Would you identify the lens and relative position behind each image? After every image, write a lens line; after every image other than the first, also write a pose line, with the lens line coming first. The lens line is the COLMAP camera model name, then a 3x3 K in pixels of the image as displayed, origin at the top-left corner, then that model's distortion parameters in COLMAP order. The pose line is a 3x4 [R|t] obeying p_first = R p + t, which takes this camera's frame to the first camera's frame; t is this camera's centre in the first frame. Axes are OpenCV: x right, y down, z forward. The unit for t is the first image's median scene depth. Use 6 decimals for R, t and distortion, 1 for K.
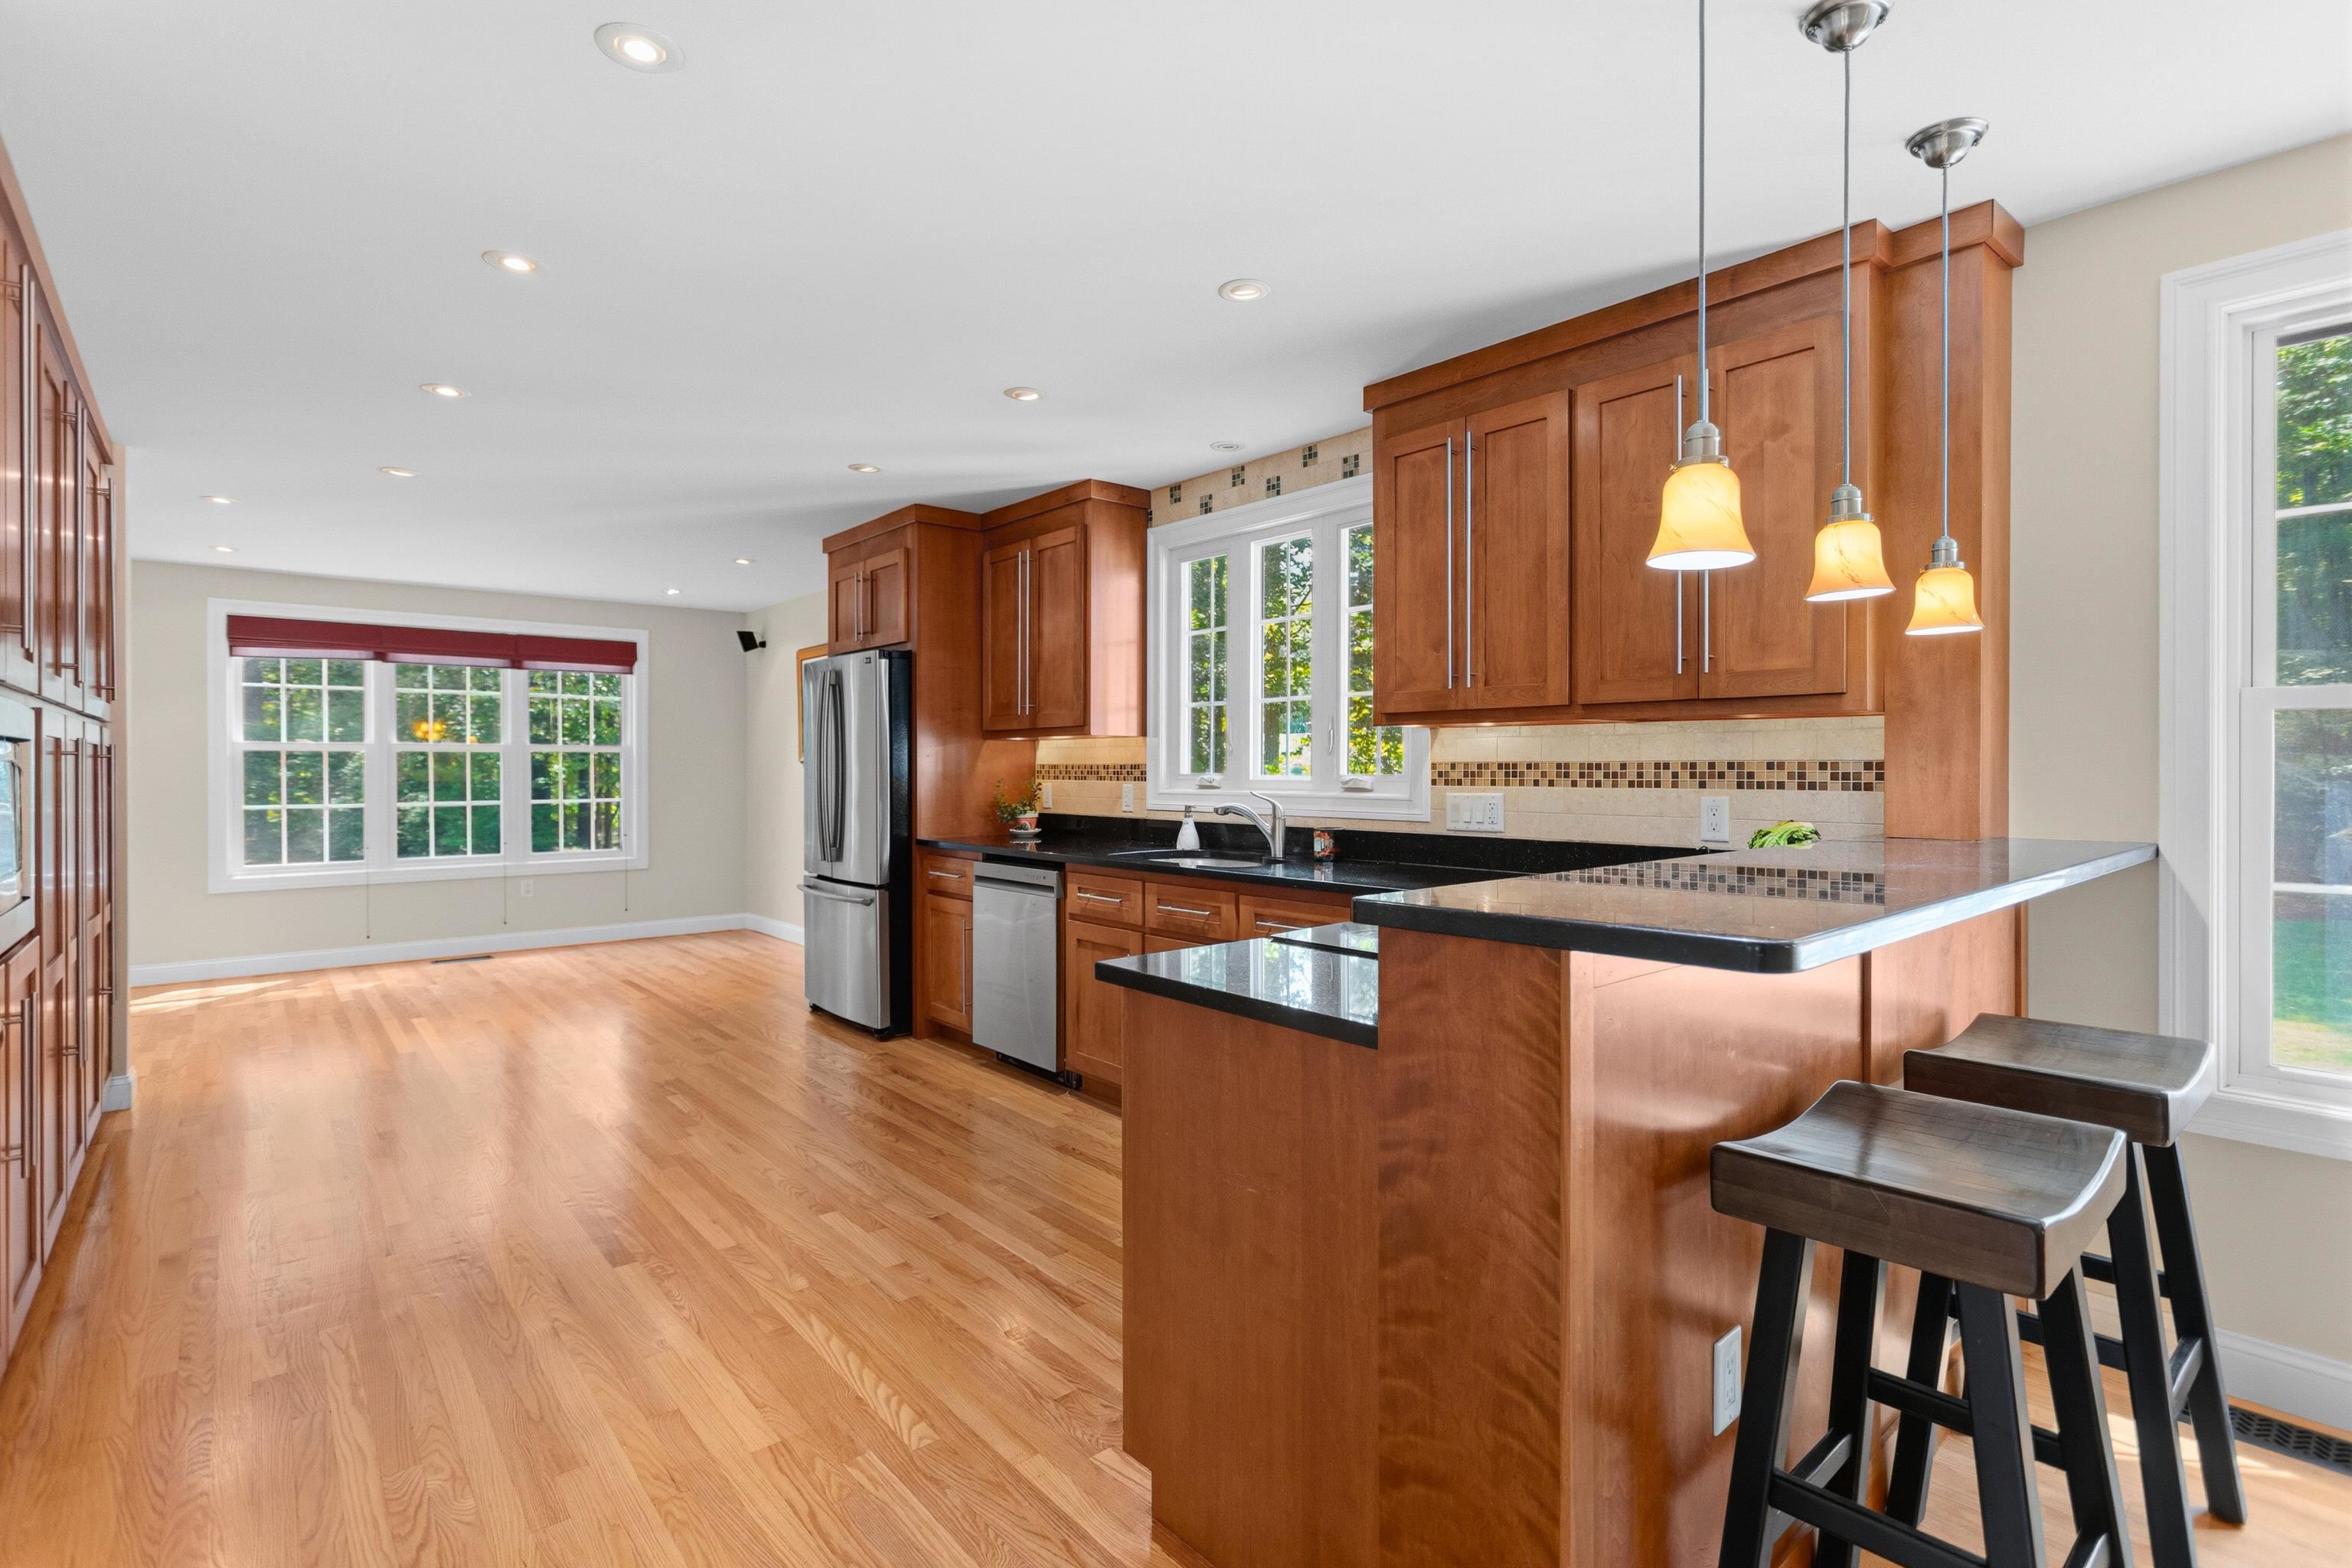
lens RADIAL K [[1108.4, 0, 1183.6], [0, 1108.4, 766.0], [0, 0, 1]] dist [0.001850, 0.002023]
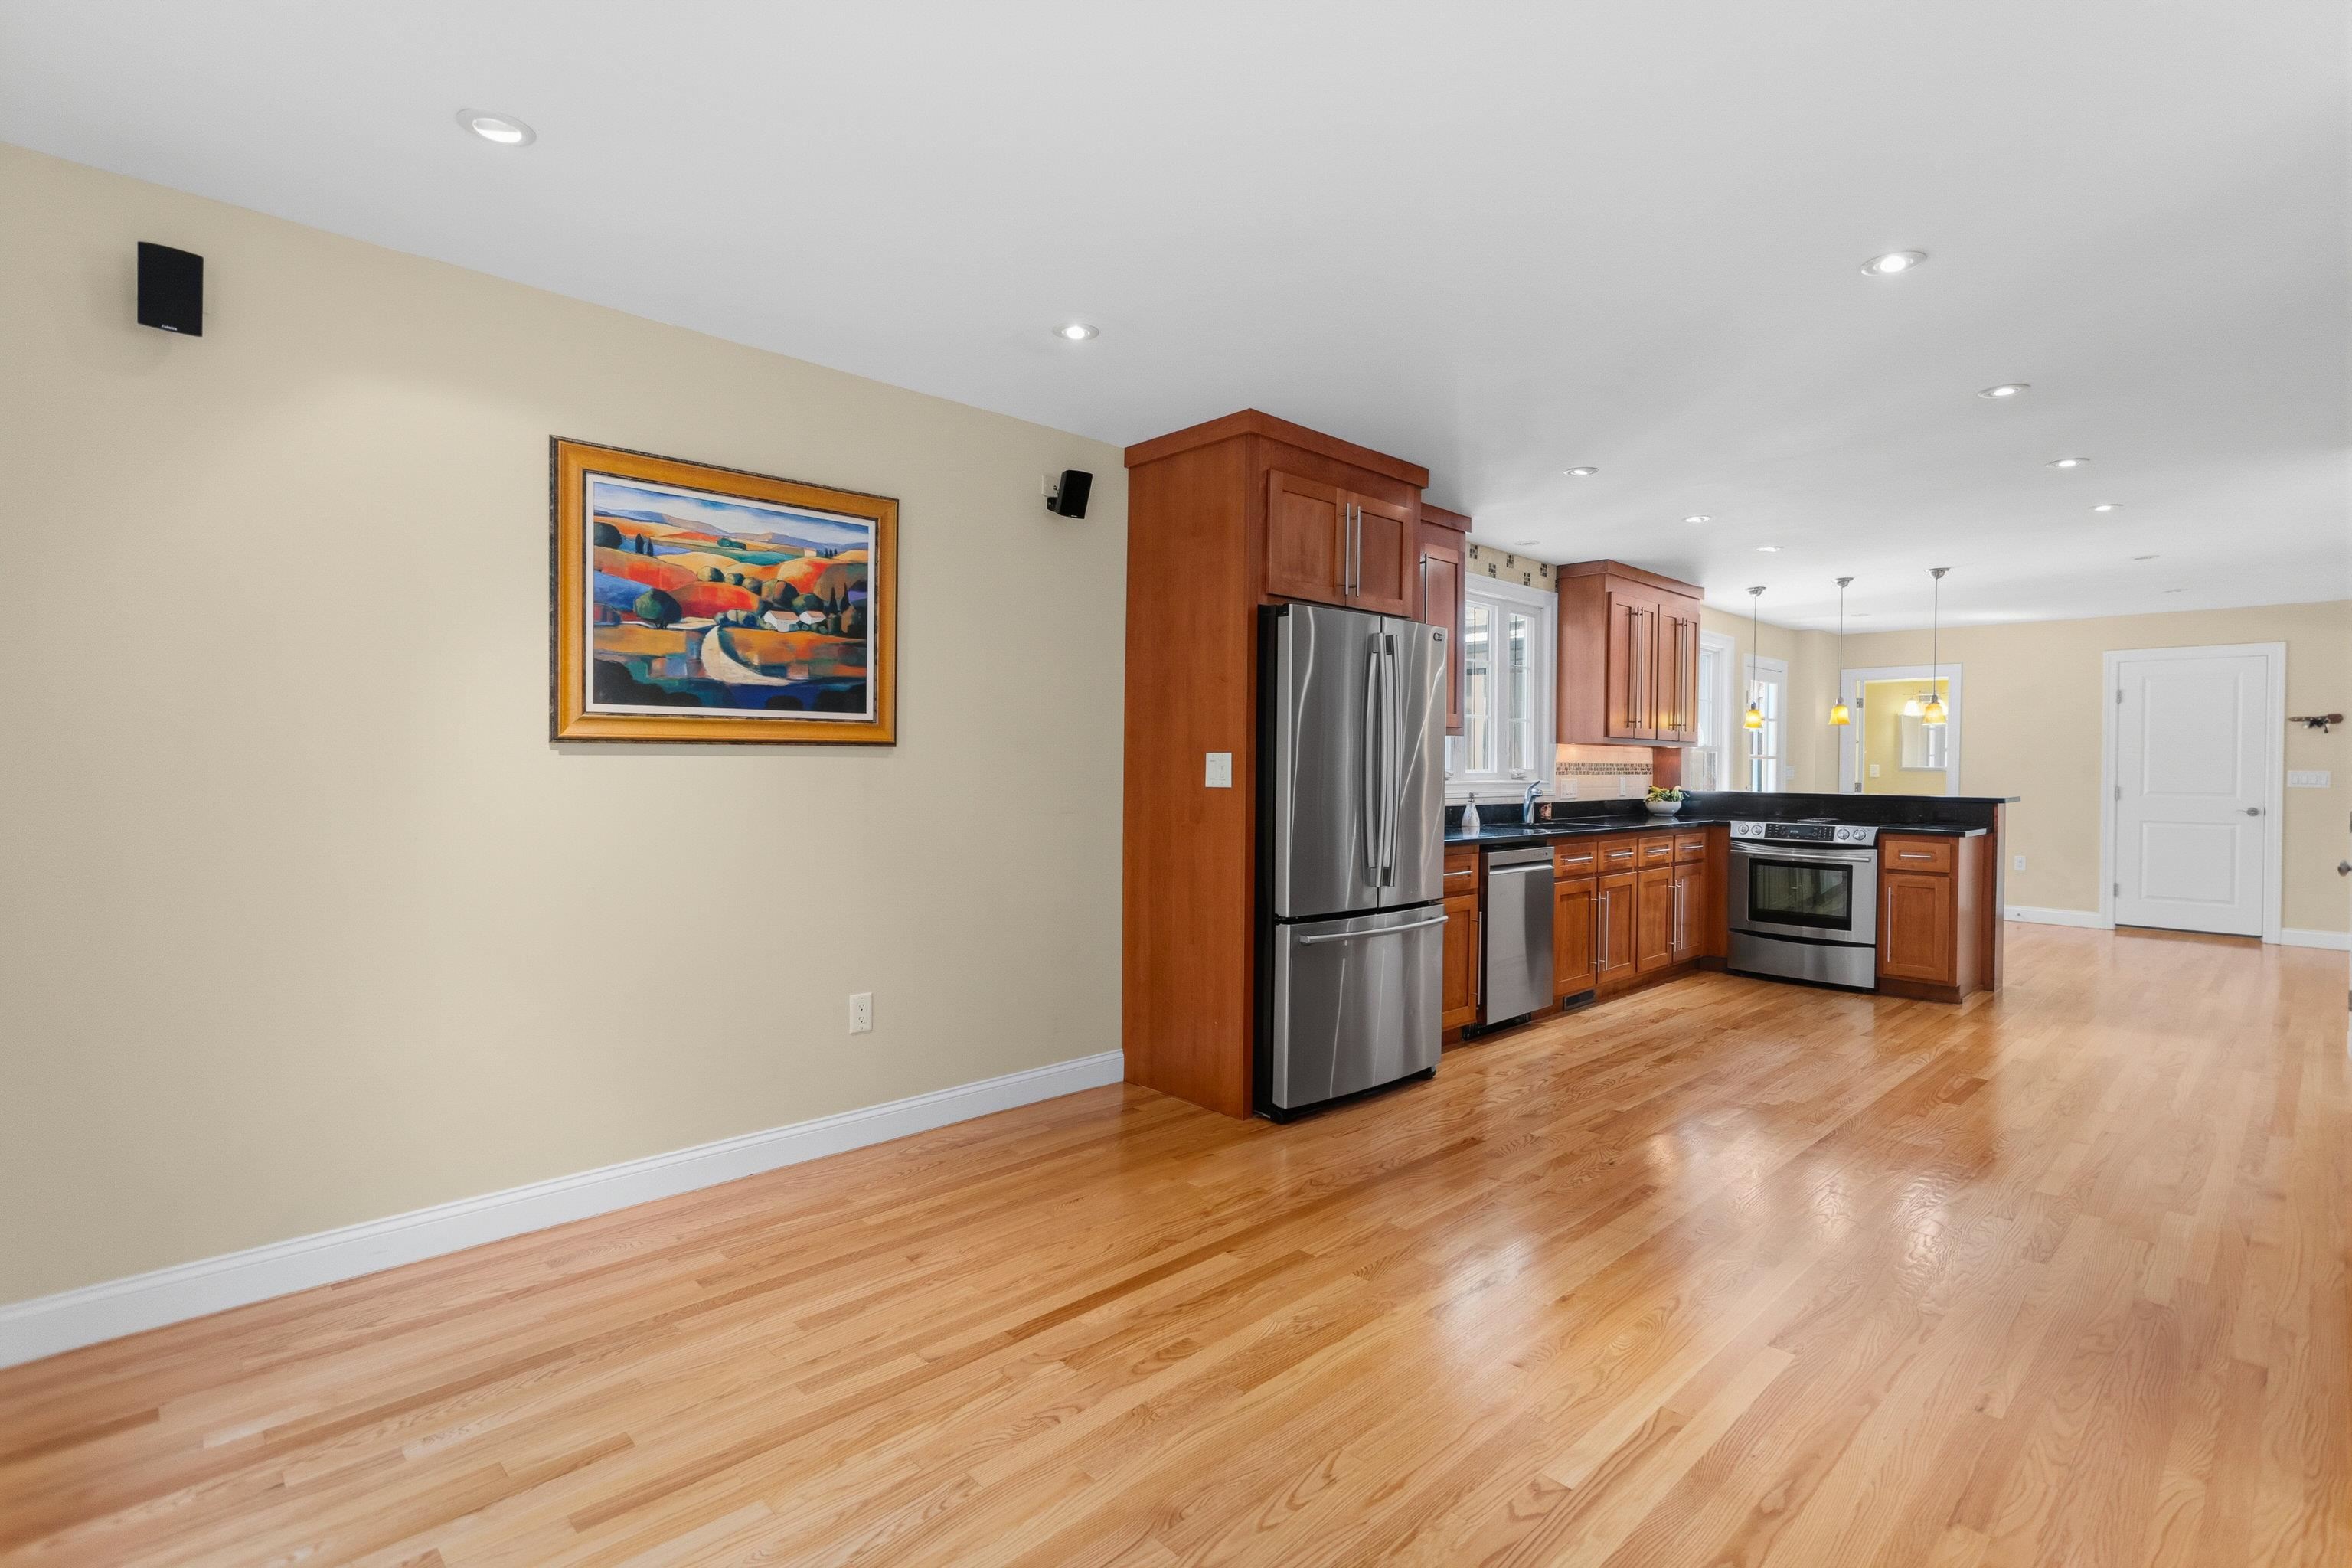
lens RADIAL K [[1108.4, 0, 1182.0], [0, 1108.4, 772.4], [0, 0, 1]] dist [0.001850, 0.002023]
pose [[-0.061204, -0.009072, 0.998084, -1.275651], [-0.010320, 0.999911, 0.008456, 0.003495], [-0.998072, -0.009782, -0.061292, 1.416583]]
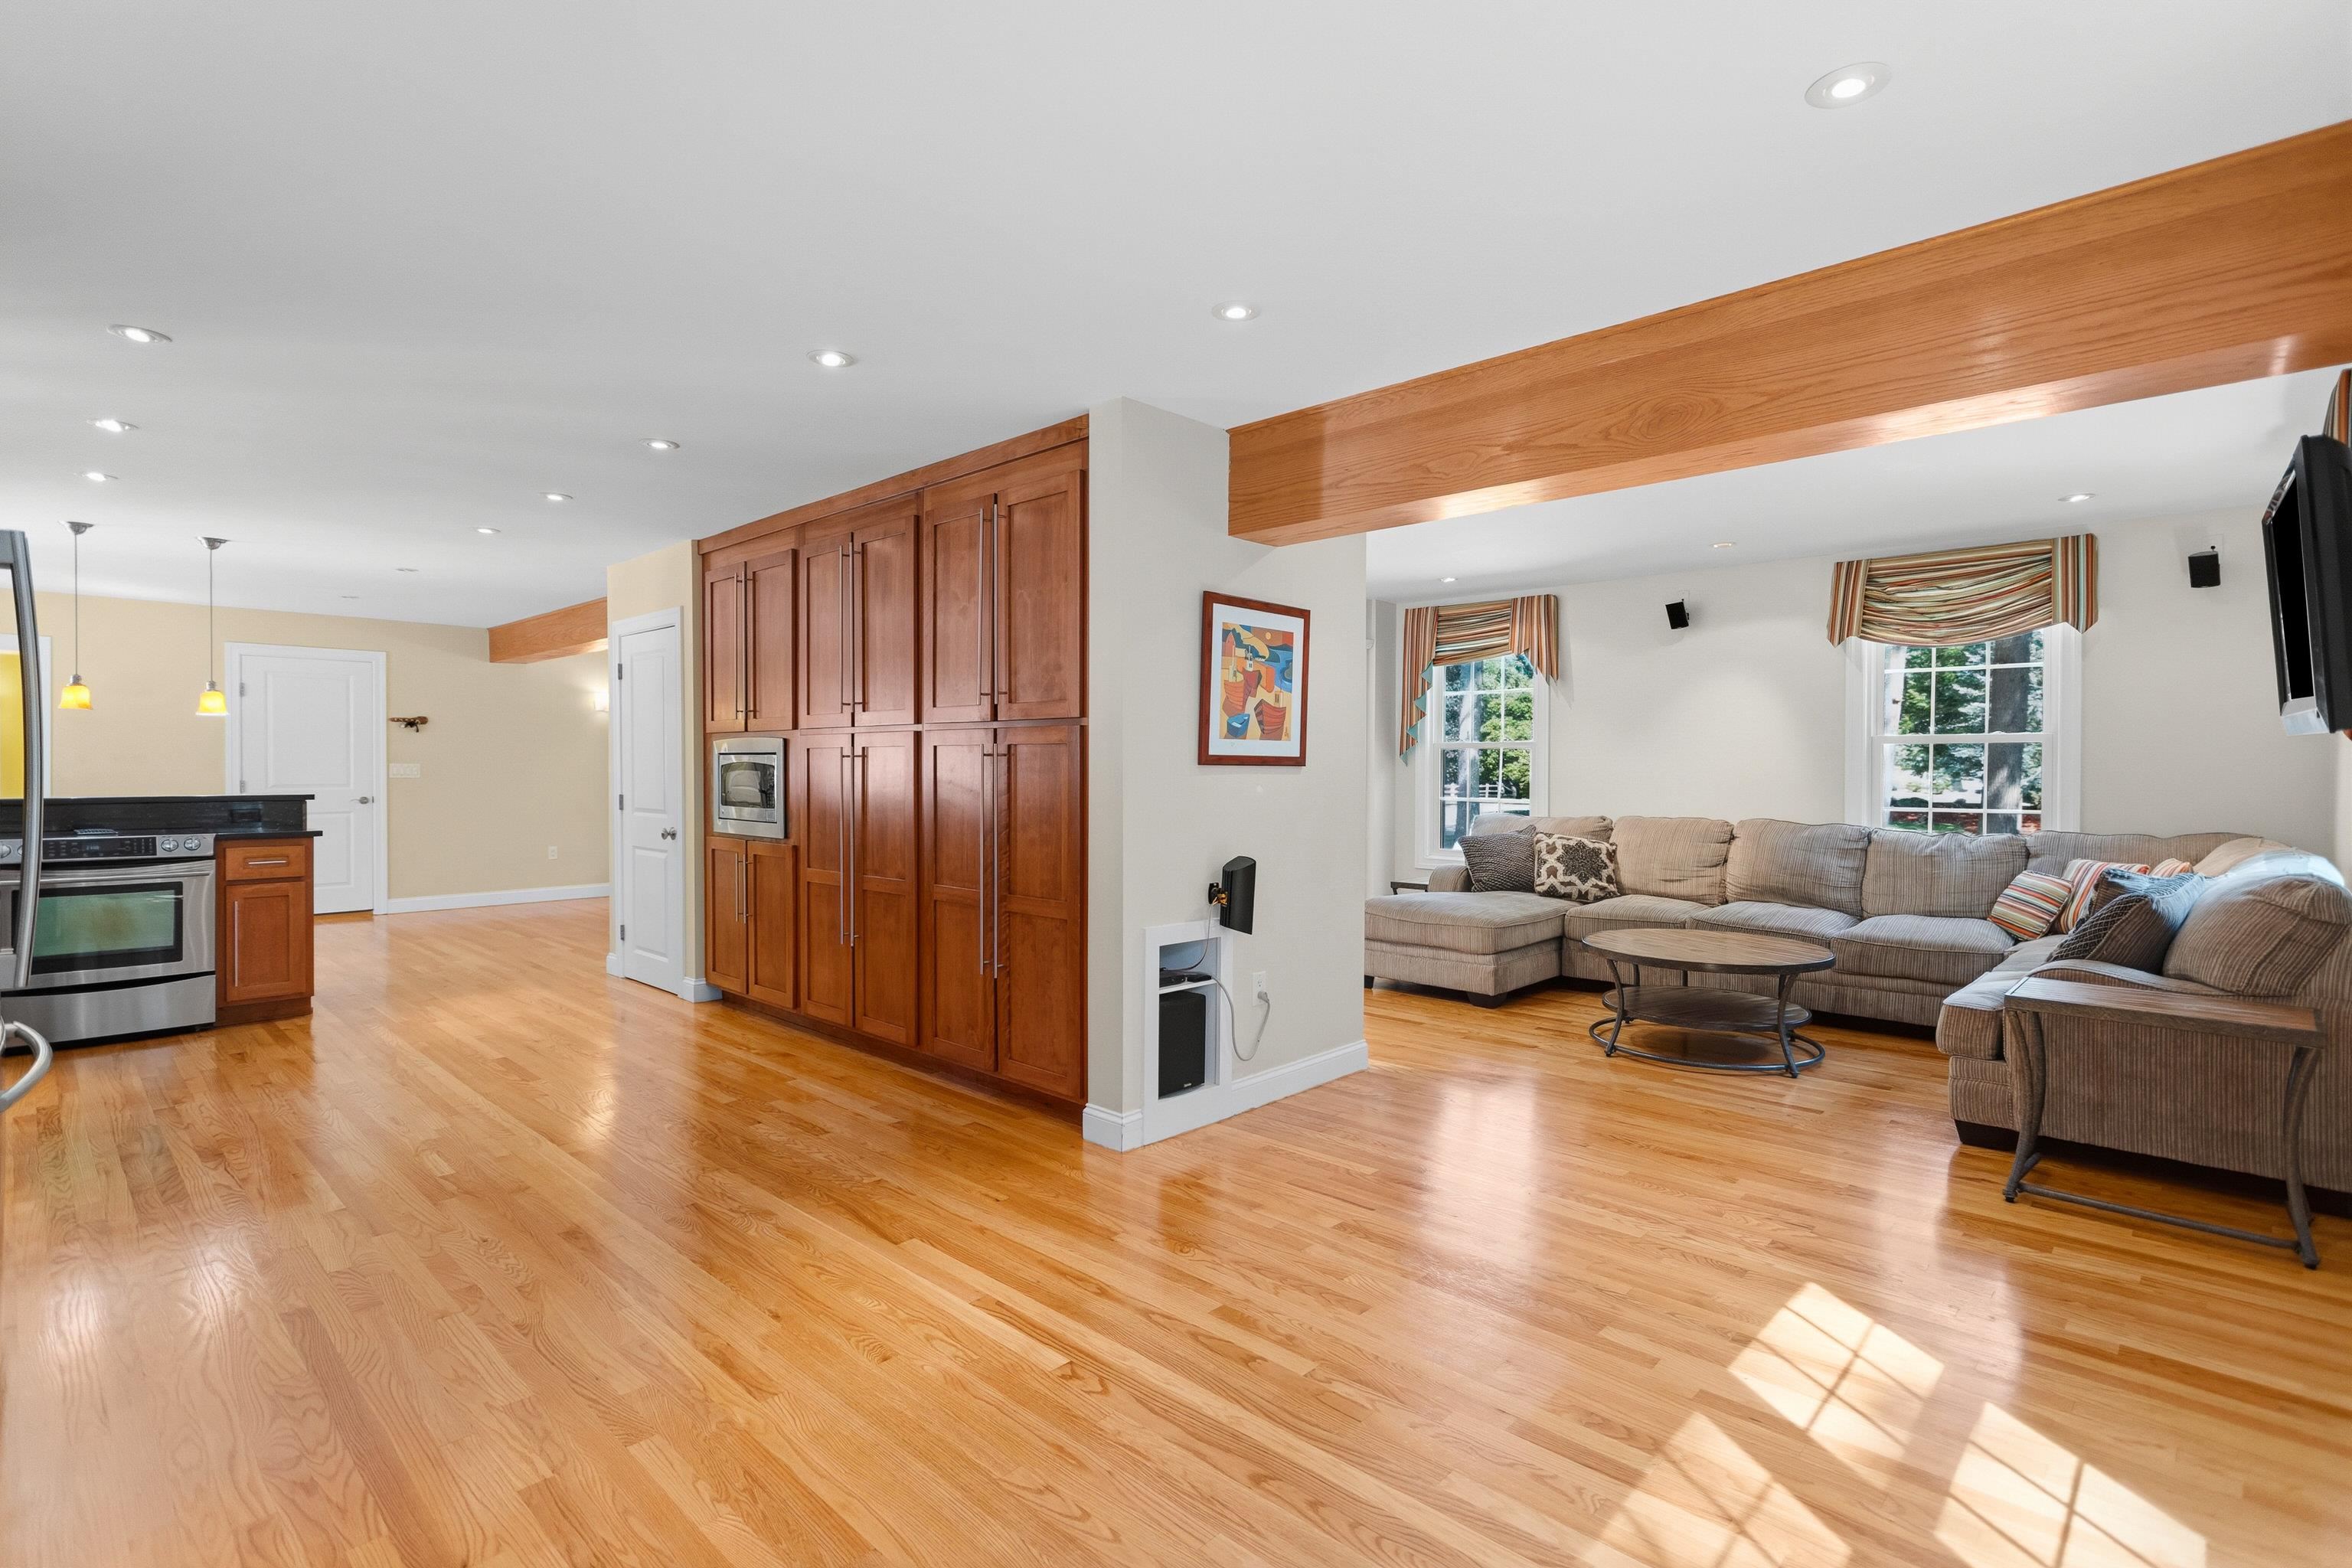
lens RADIAL K [[1108.4, 0, 1191.2], [0, 1108.4, 781.0], [0, 0, 1]] dist [0.001850, 0.002023]
pose [[-0.993881, -0.000070, -0.110457, -0.859752], [-0.001451, 0.999922, 0.012422, 0.001843], [0.110447, 0.012507, -0.993803, 1.759761]]
